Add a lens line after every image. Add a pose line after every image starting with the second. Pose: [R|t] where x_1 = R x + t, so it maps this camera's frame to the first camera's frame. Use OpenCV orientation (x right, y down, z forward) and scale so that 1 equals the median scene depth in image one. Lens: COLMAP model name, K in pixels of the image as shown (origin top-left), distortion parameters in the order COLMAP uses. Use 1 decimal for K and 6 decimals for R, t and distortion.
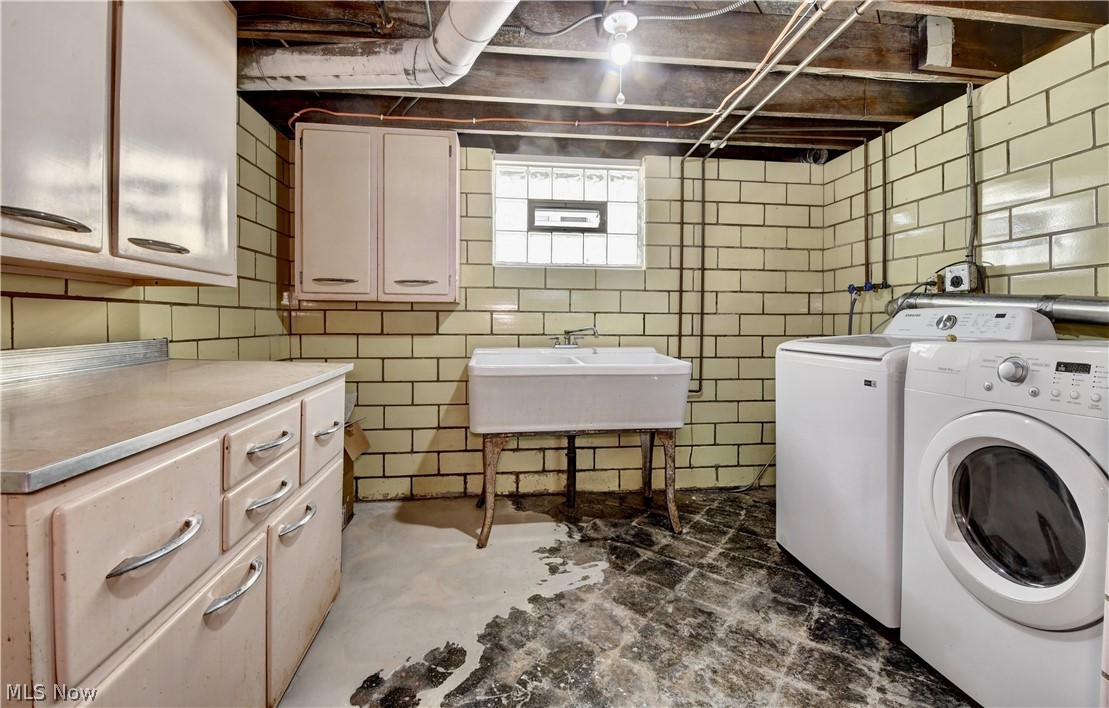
lens RADIAL K [[495.6, 0, 556.4], [0, 495.6, 330.9], [0, 0, 1]] dist [-0.020059, -0.000264]
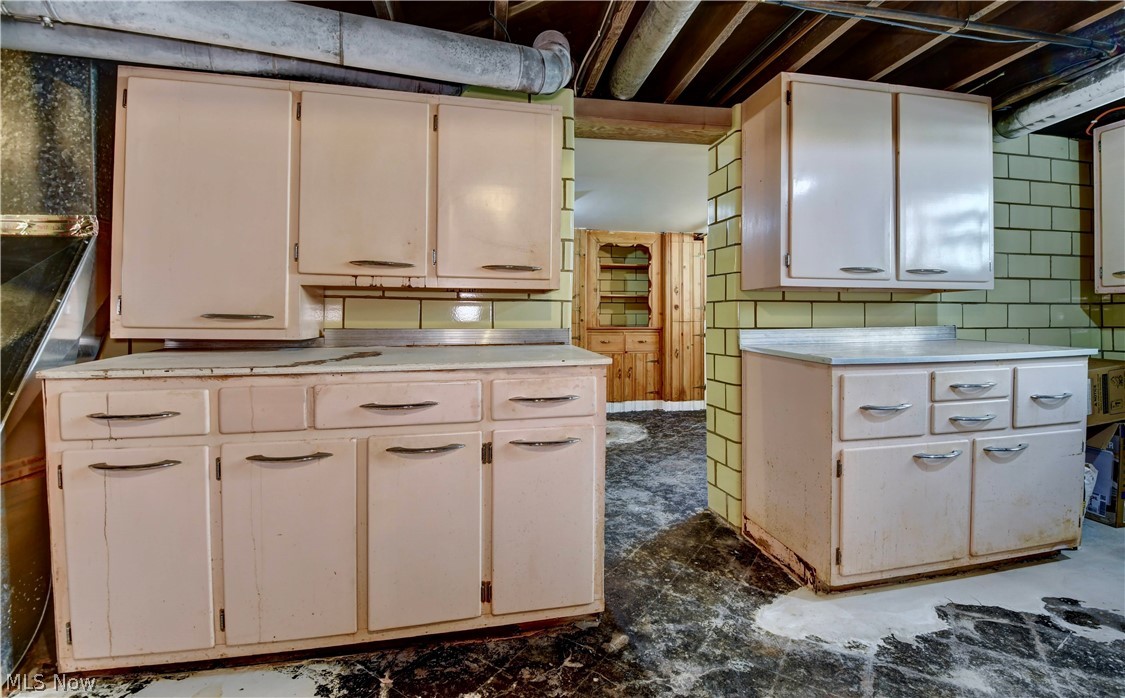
lens RADIAL K [[475.3, 0, 564.6], [0, 475.3, 321.9], [0, 0, 1]] dist [-0.000448, -0.012022]
pose [[0.050536, -0.004131, -0.998714, 0.615421], [-0.015180, 0.999873, -0.004904, 0.029061], [0.998607, 0.015408, 0.050466, -0.294419]]
